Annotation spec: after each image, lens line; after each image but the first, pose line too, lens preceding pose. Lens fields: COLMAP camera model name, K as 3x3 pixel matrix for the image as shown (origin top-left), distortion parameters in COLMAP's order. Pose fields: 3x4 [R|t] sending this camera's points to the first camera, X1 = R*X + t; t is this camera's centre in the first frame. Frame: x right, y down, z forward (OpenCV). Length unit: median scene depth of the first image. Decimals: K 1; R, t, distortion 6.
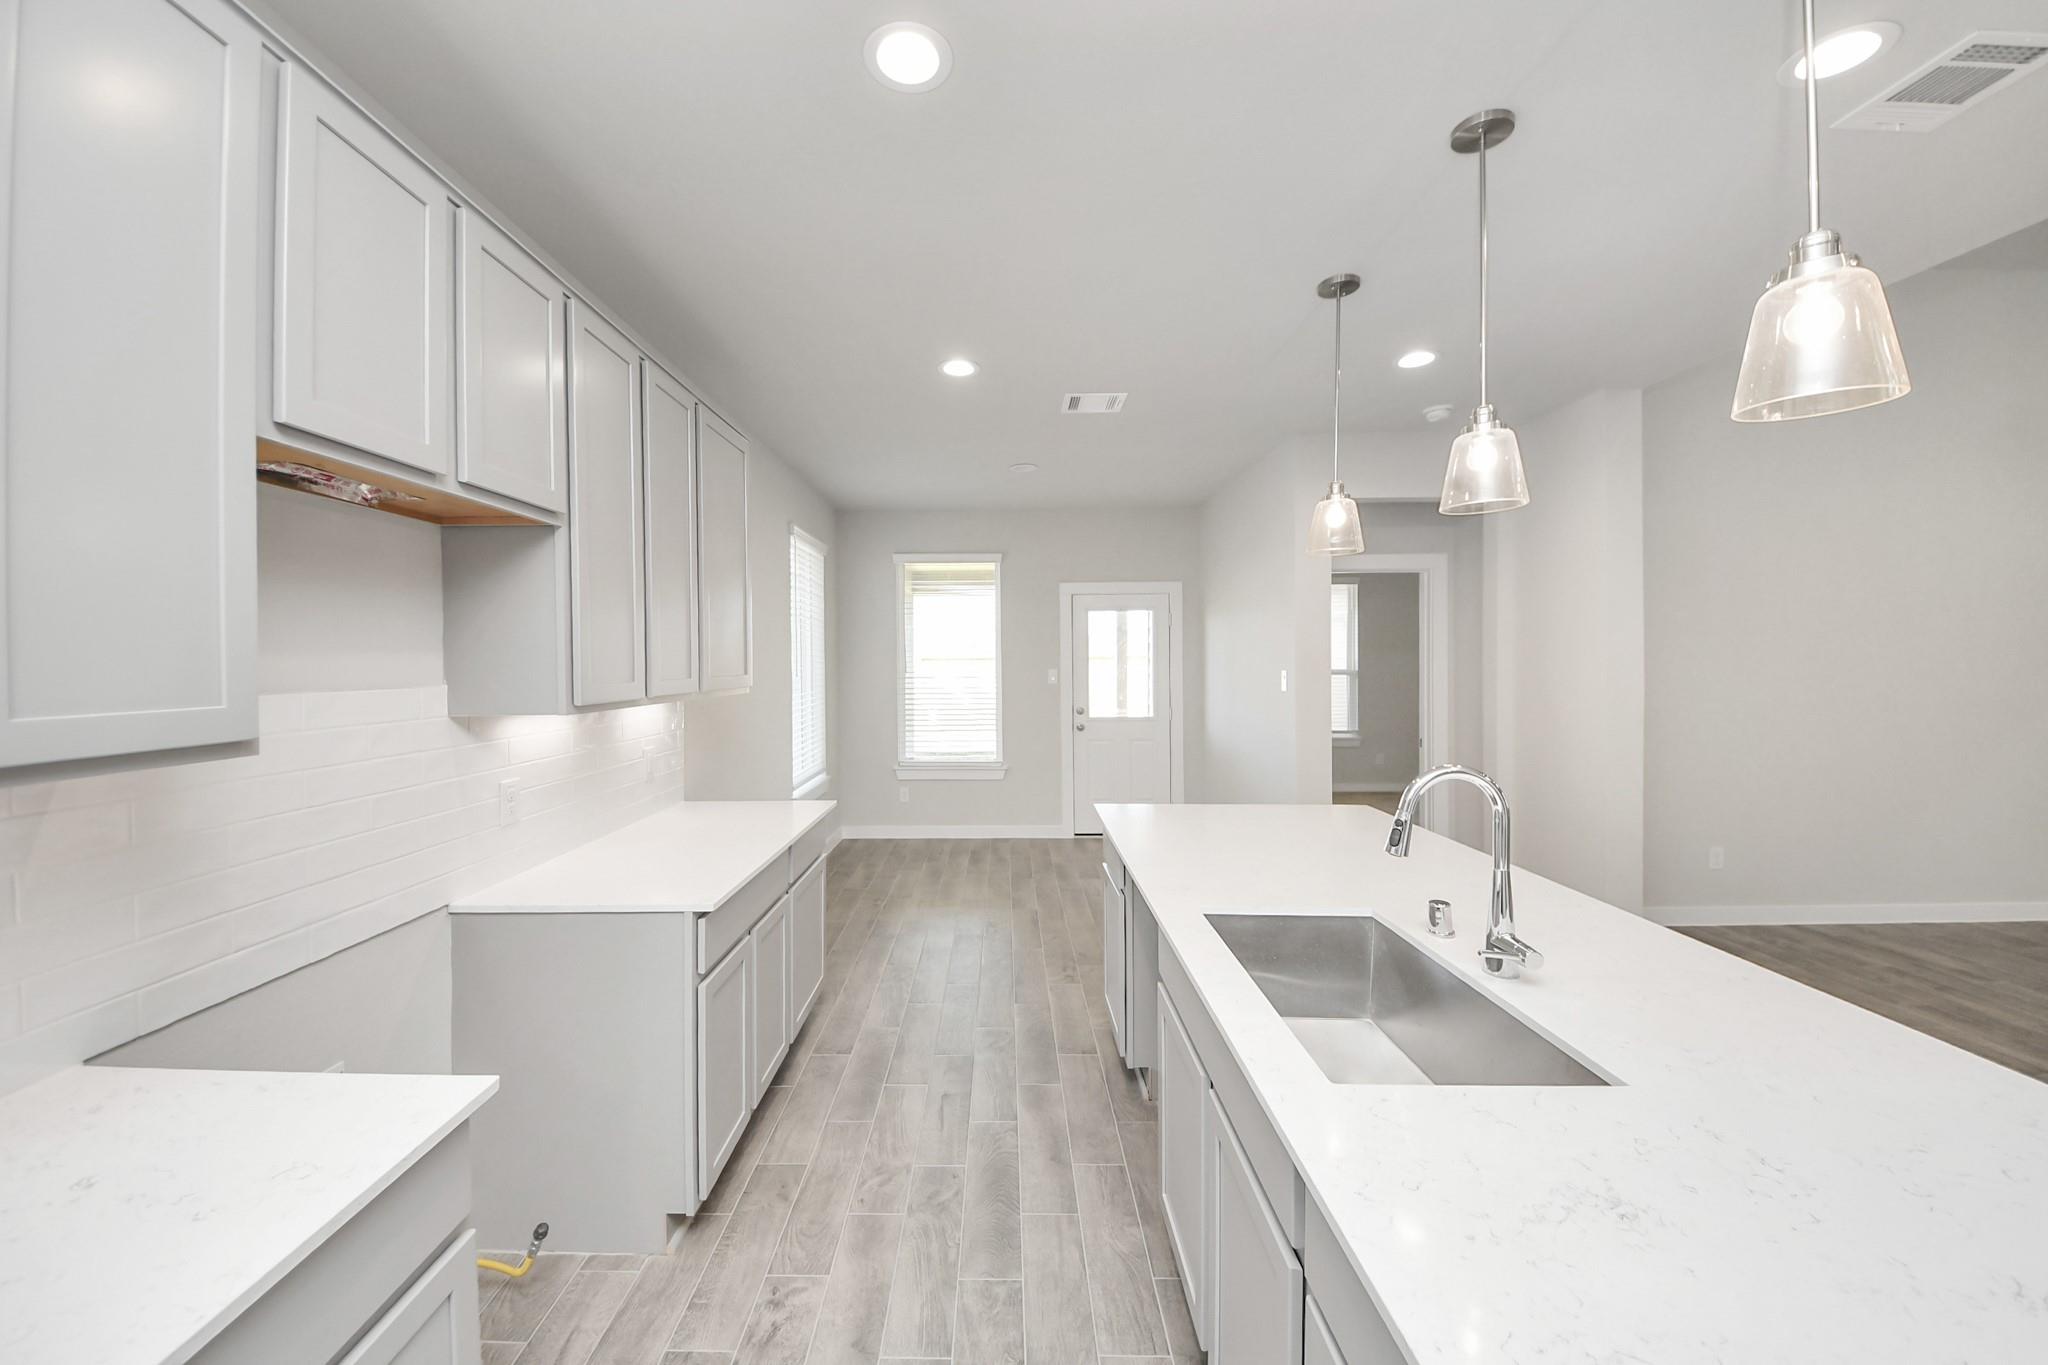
lens RADIAL K [[725.0, 0, 958.5], [0, 725.0, 663.7], [0, 0, 1]] dist [-0.033549, -0.000091]
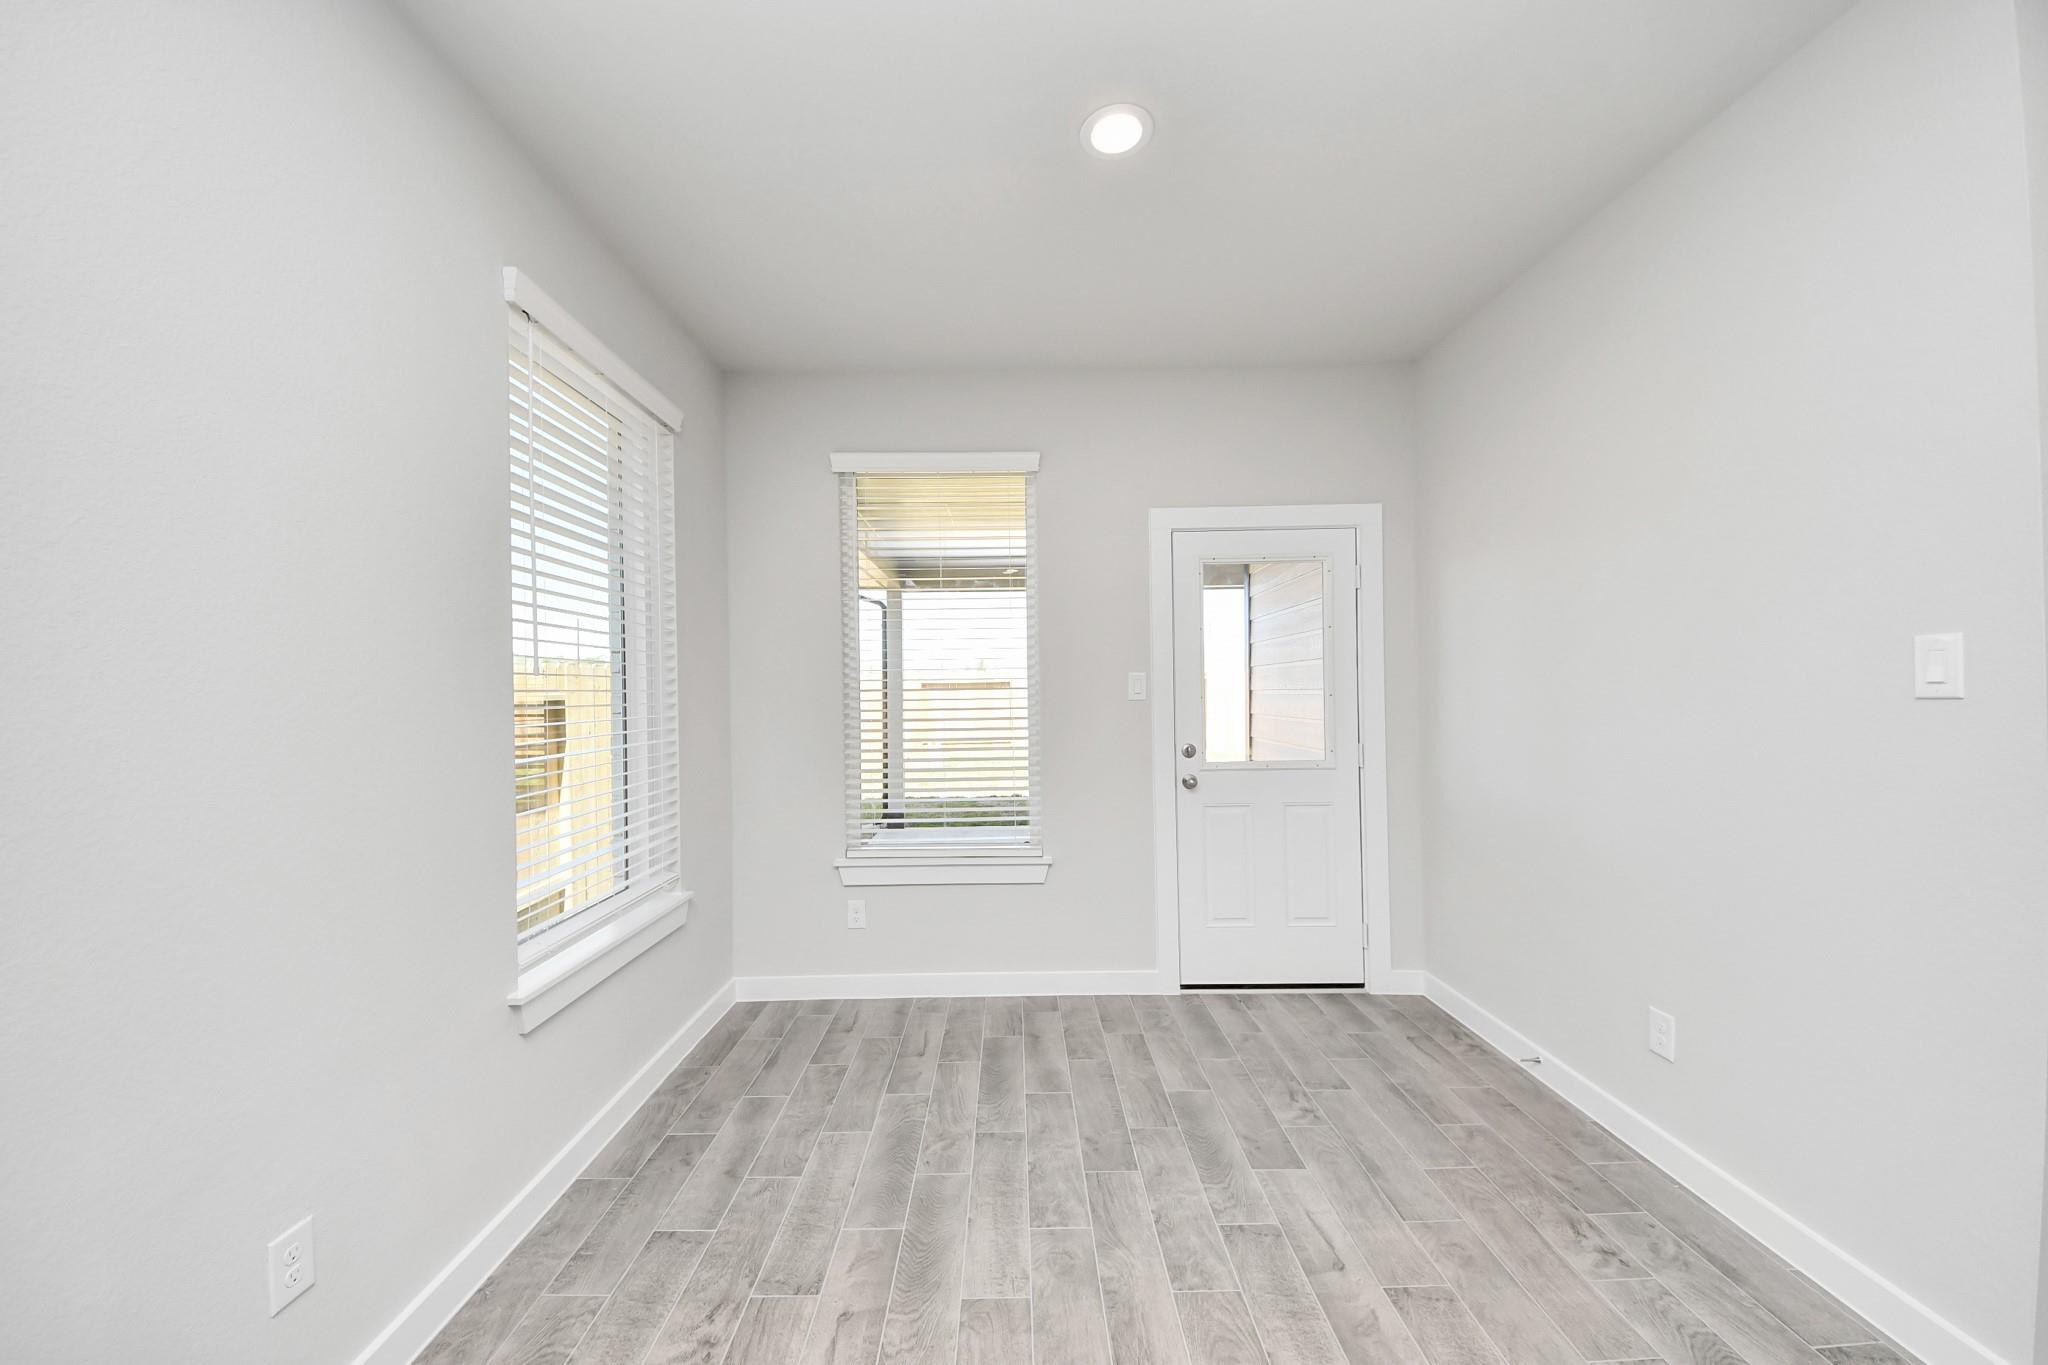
lens RADIAL K [[717.4, 0, 988.9], [0, 717.4, 681.9], [0, 0, 1]] dist [0.052533, -0.000021]
pose [[0.999539, -0.007416, 0.029443, 0.009896], [0.007995, 0.999776, -0.019604, 0.033839], [-0.029291, 0.019830, 0.999374, 0.663823]]
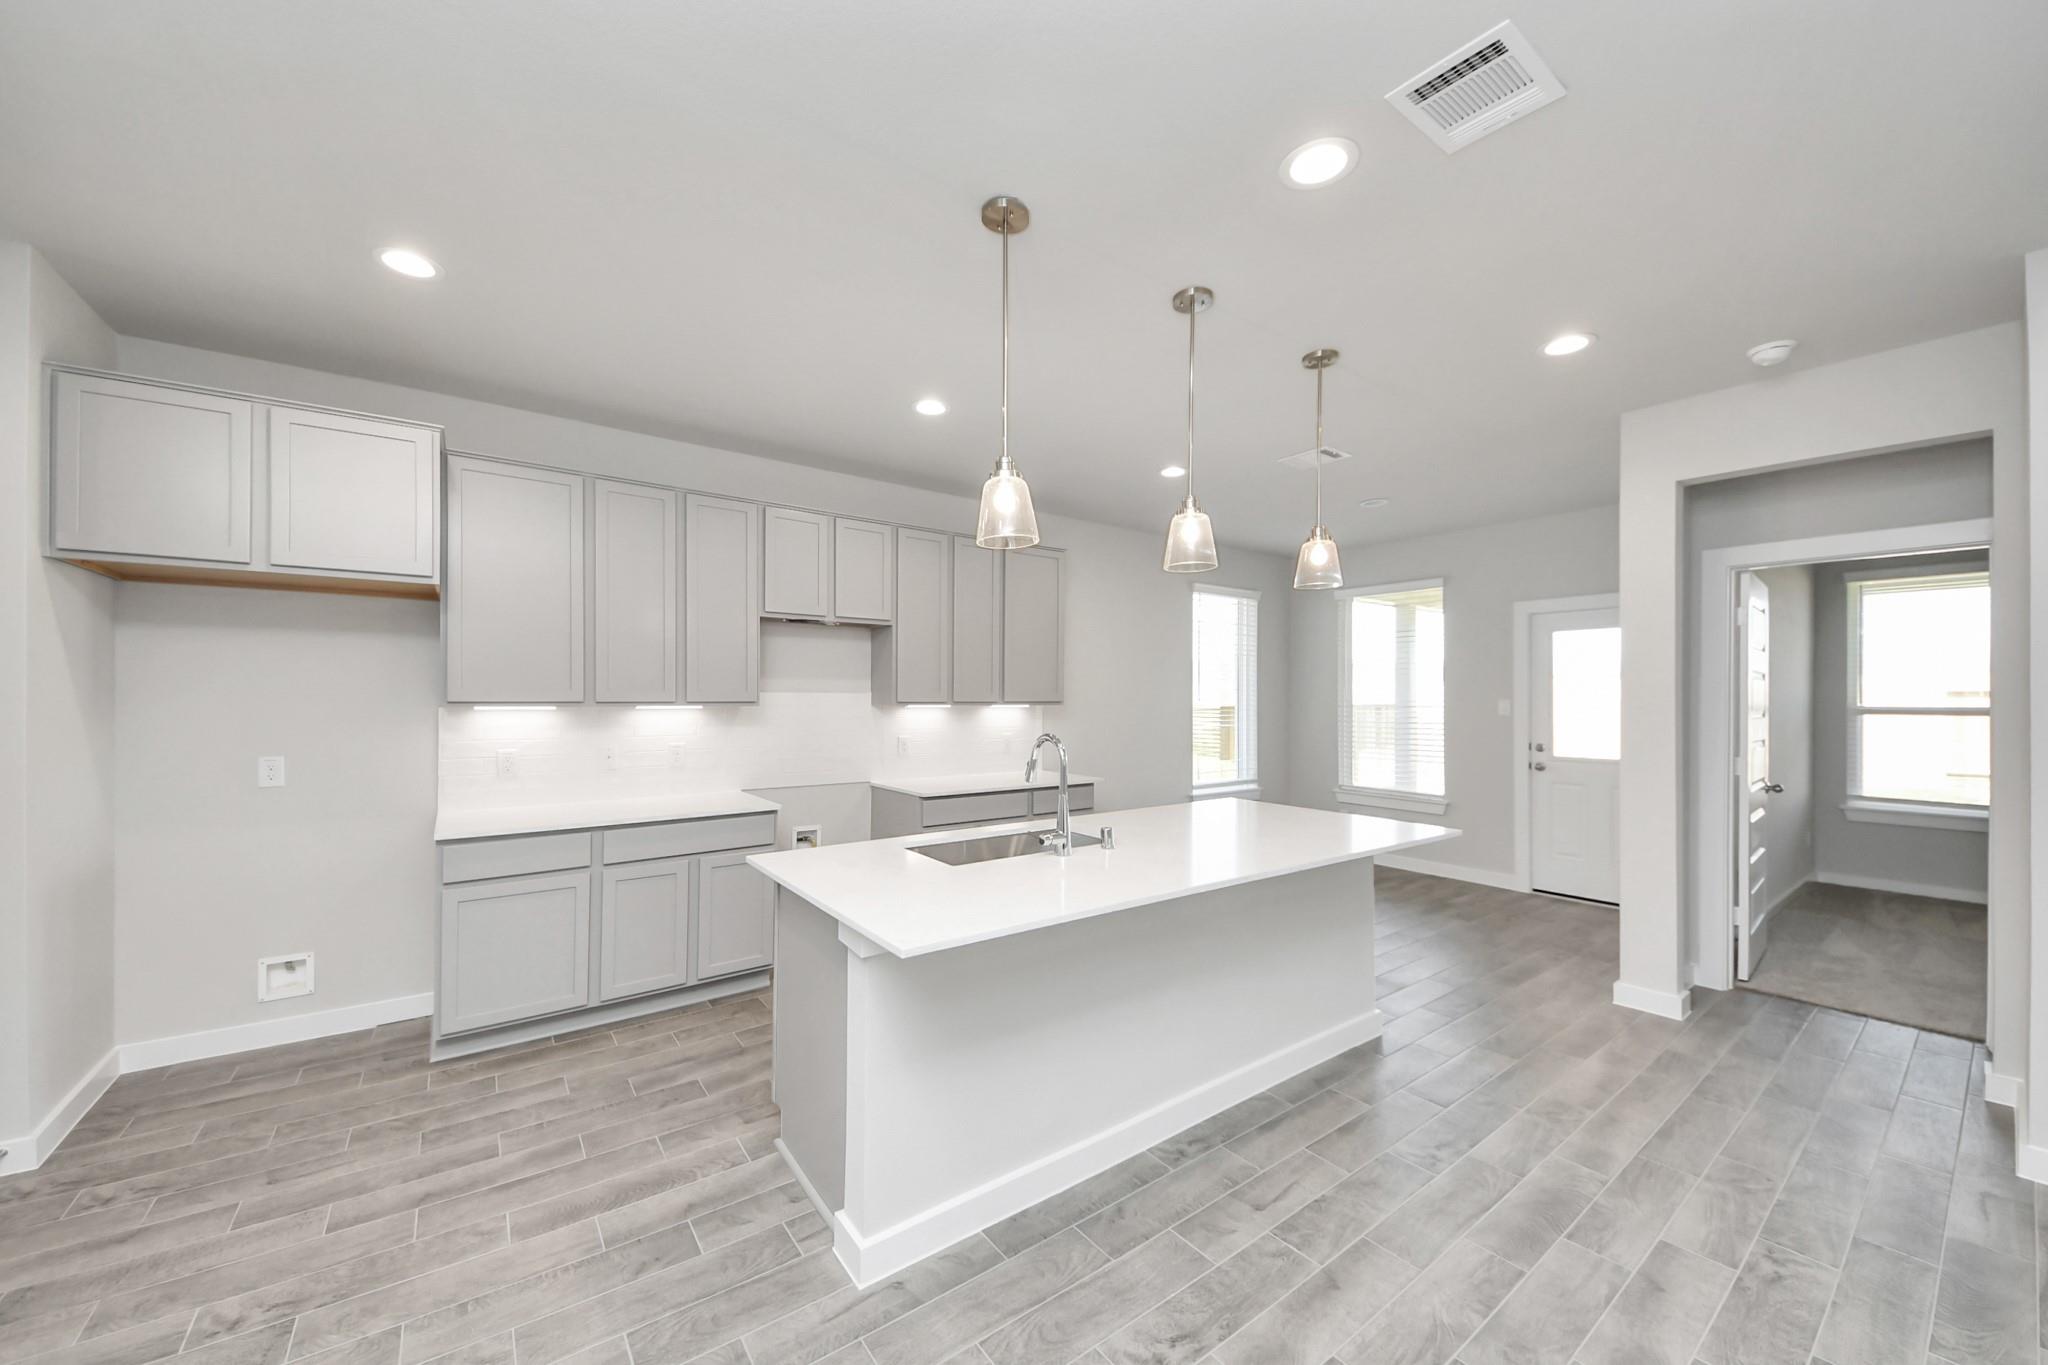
lens RADIAL K [[752.7, 0, 1005.1], [0, 752.7, 689.5], [0, 0, 1]] dist [0.014557, -0.010762]
pose [[0.622341, 0.014172, -0.782618, 0.661042], [-0.017797, 0.999834, 0.003953, 0.005418], [0.782544, 0.011468, 0.622490, -0.085086]]
